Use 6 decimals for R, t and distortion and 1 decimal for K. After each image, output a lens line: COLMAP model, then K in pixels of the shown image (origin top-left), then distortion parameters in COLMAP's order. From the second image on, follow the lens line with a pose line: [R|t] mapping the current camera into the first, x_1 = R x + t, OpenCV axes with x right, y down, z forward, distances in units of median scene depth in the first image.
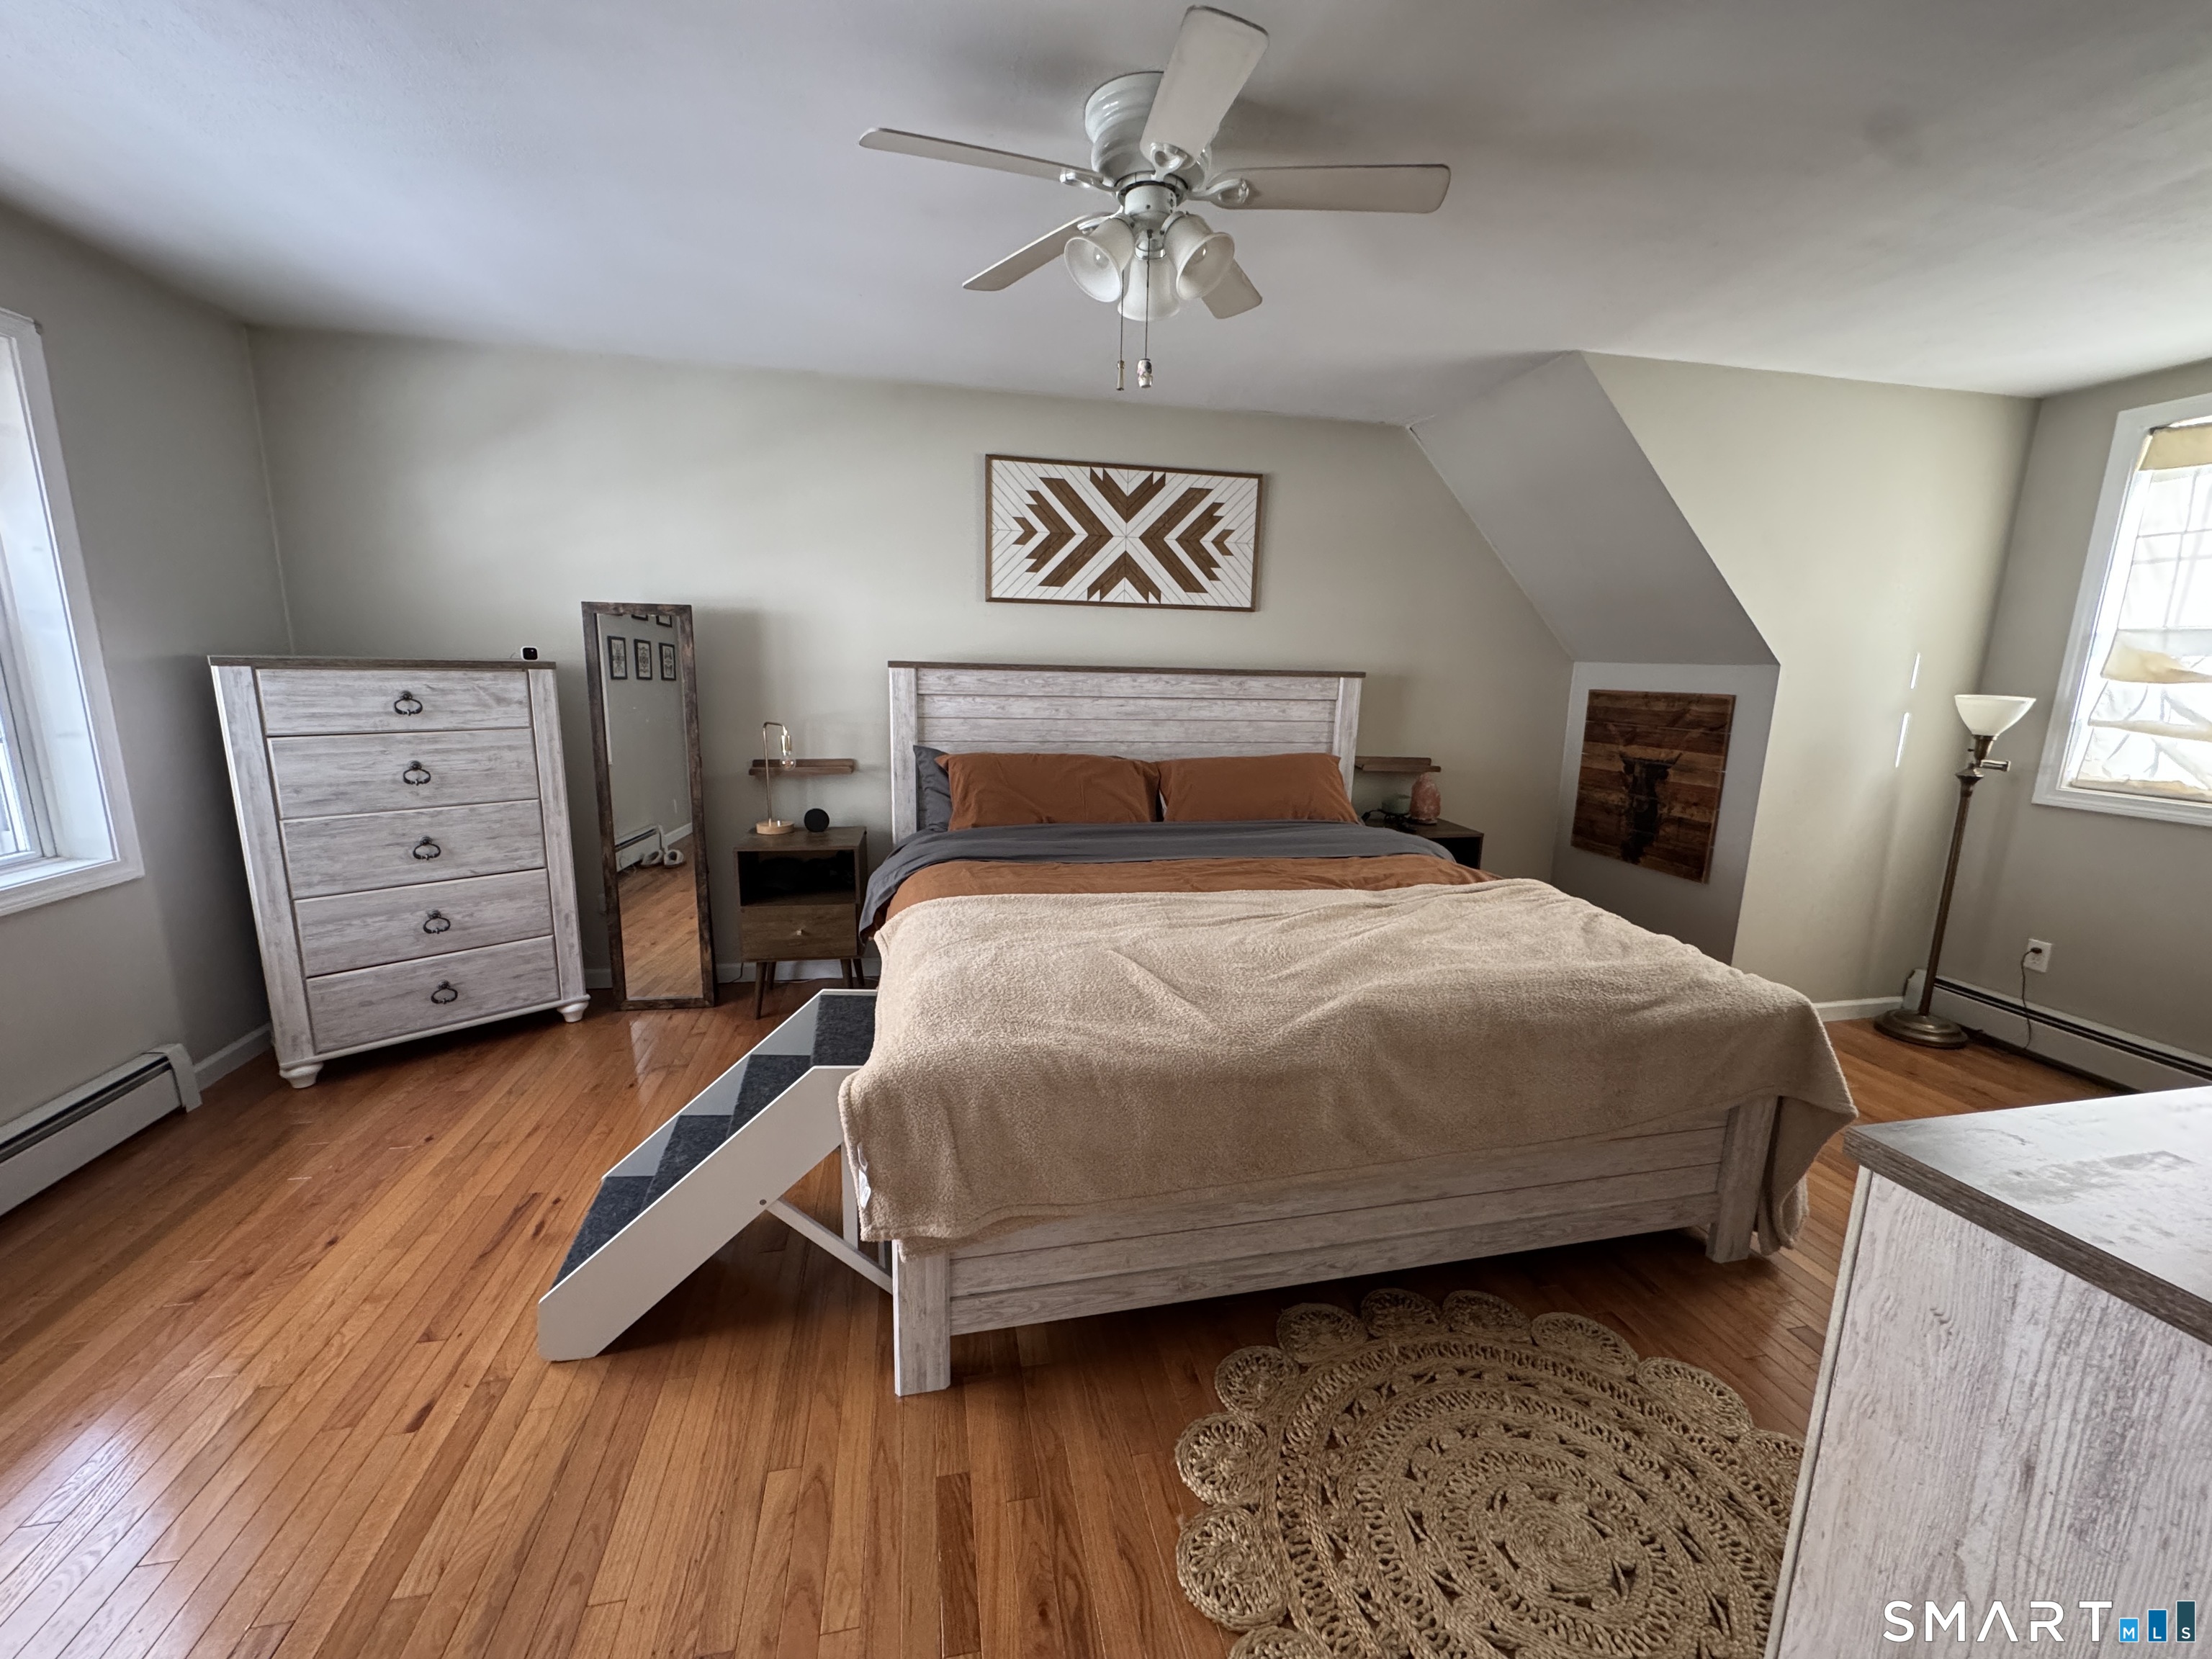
lens RADIAL K [[880.3, 0, 1104.7], [0, 880.3, 832.6], [0, 0, 1]] dist [-0.004101, 0.000302]
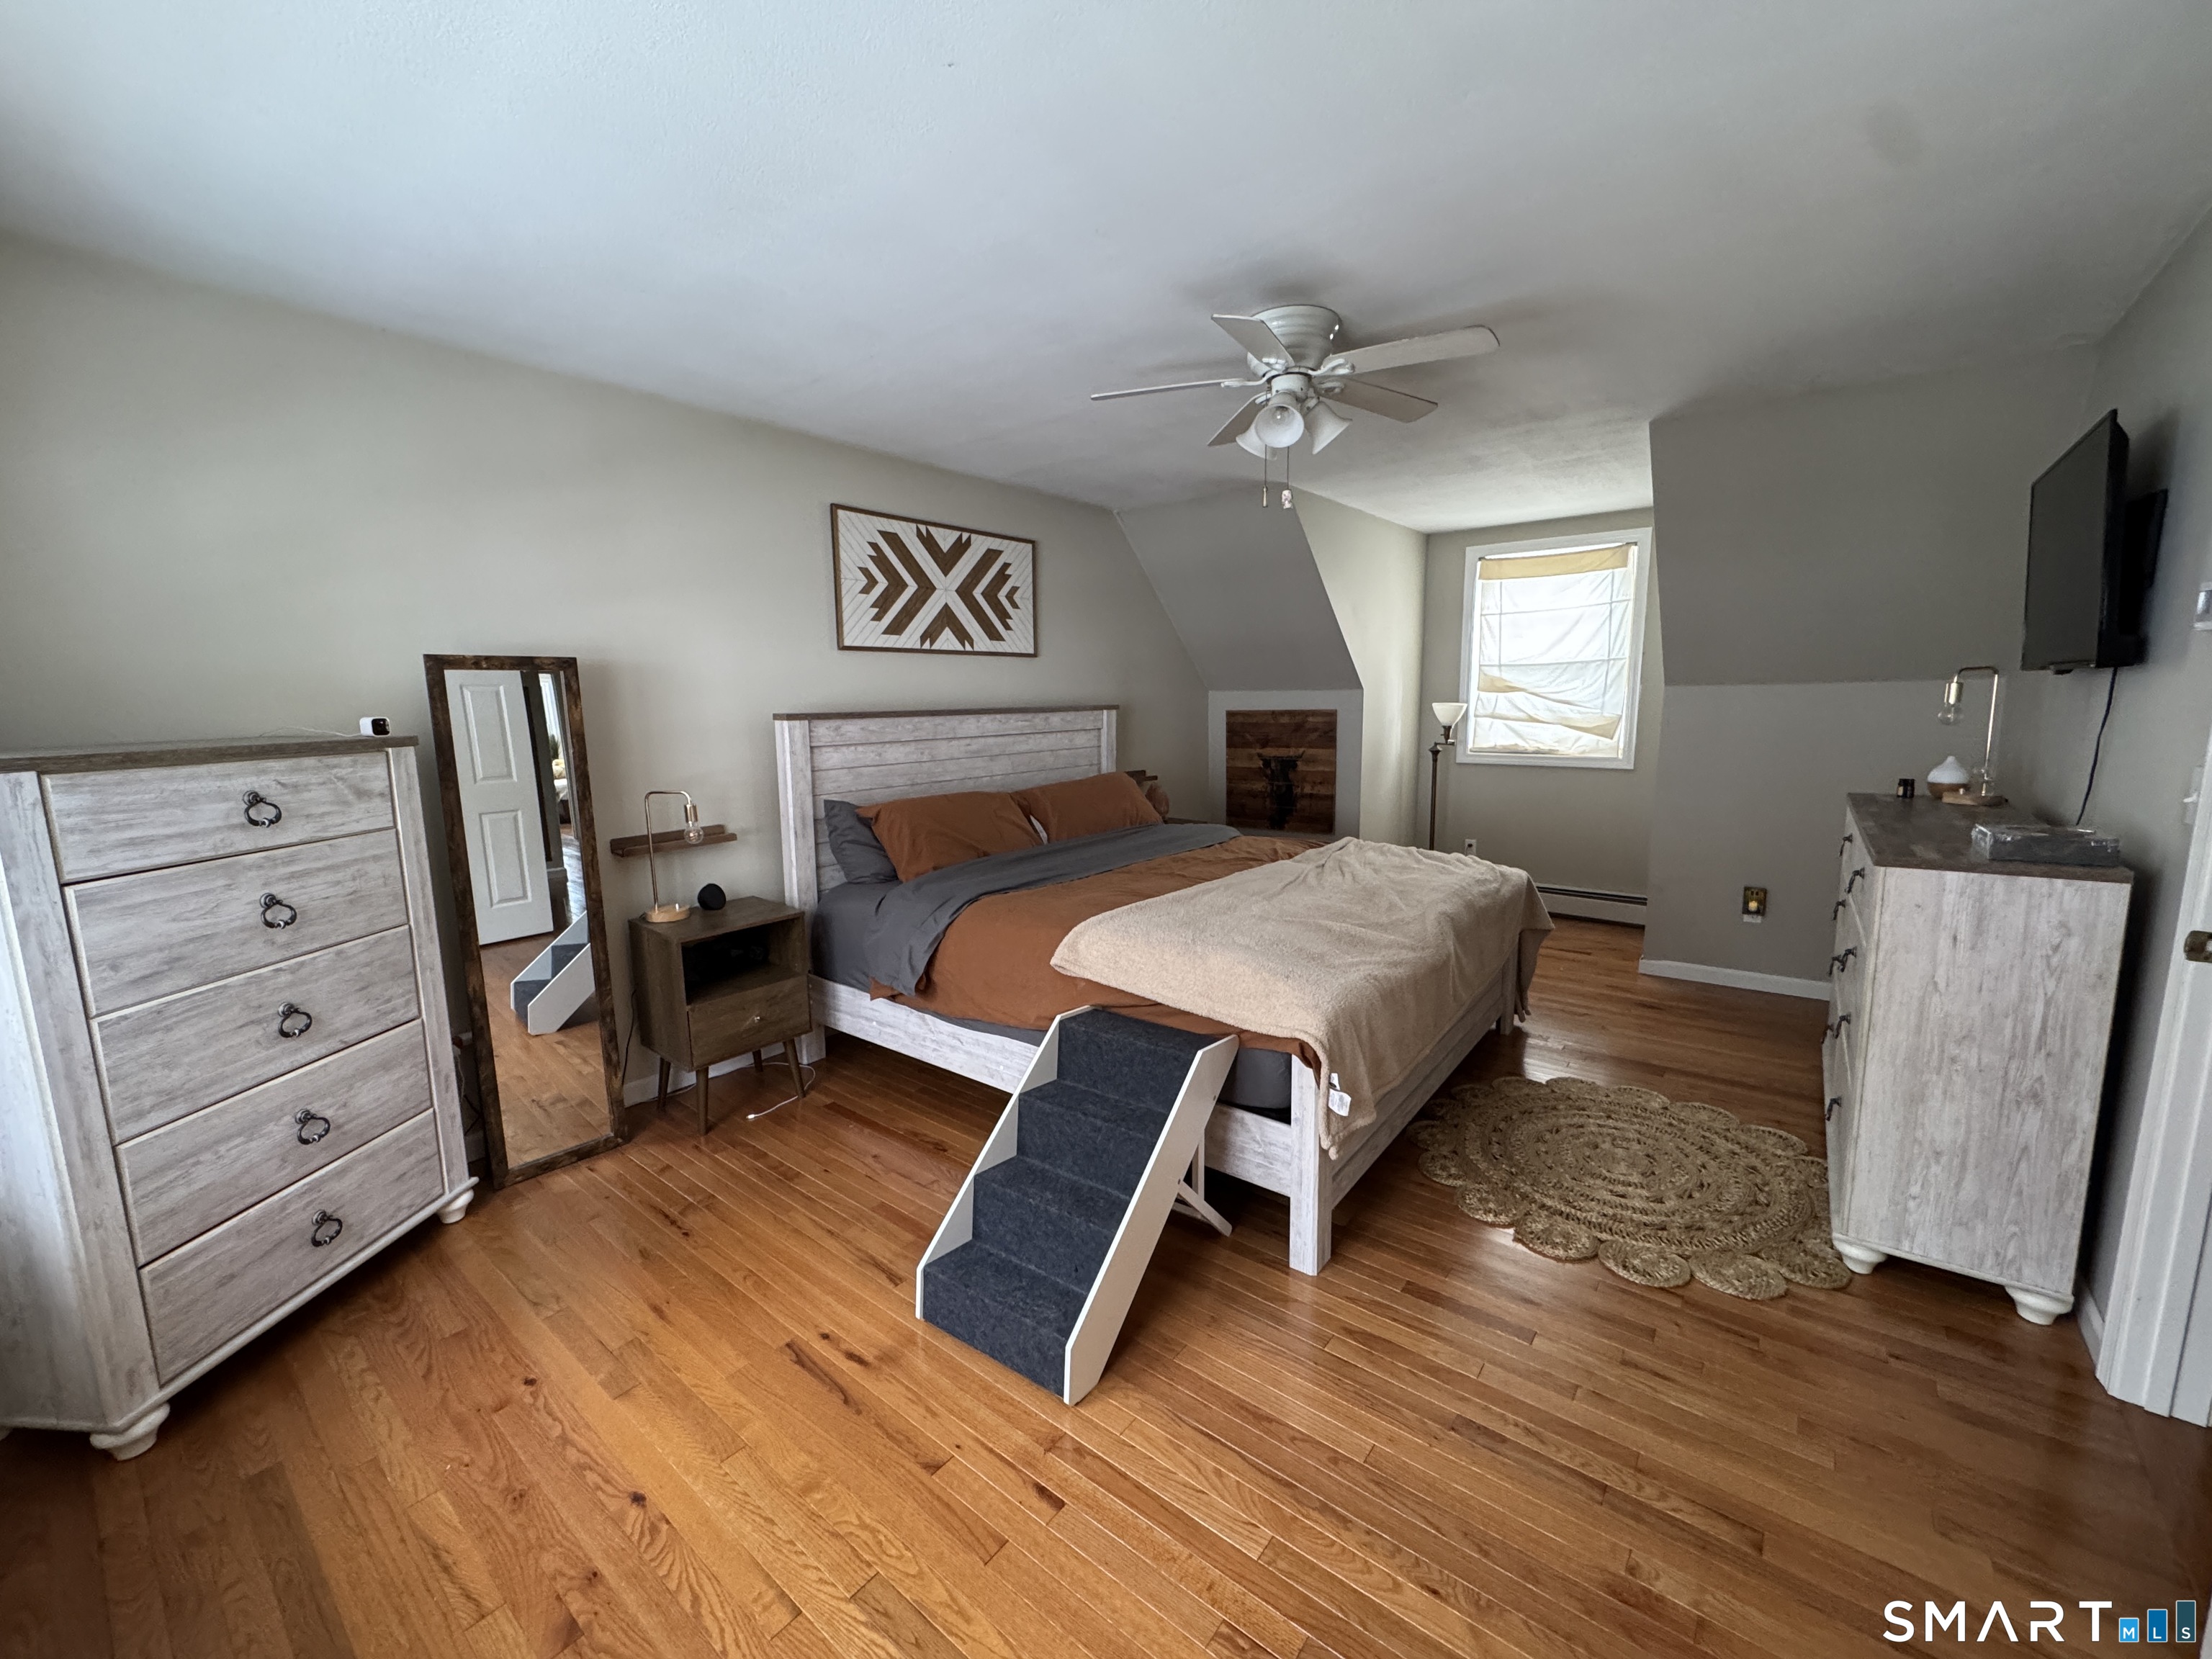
lens RADIAL K [[880.3, 0, 1104.7], [0, 880.3, 832.6], [0, 0, 1]] dist [-0.004101, 0.000302]
pose [[0.772425, -0.131516, 0.621340, -0.571139], [0.152744, 0.988078, 0.019256, -0.034956], [-0.616465, 0.080032, 0.783304, 0.061752]]
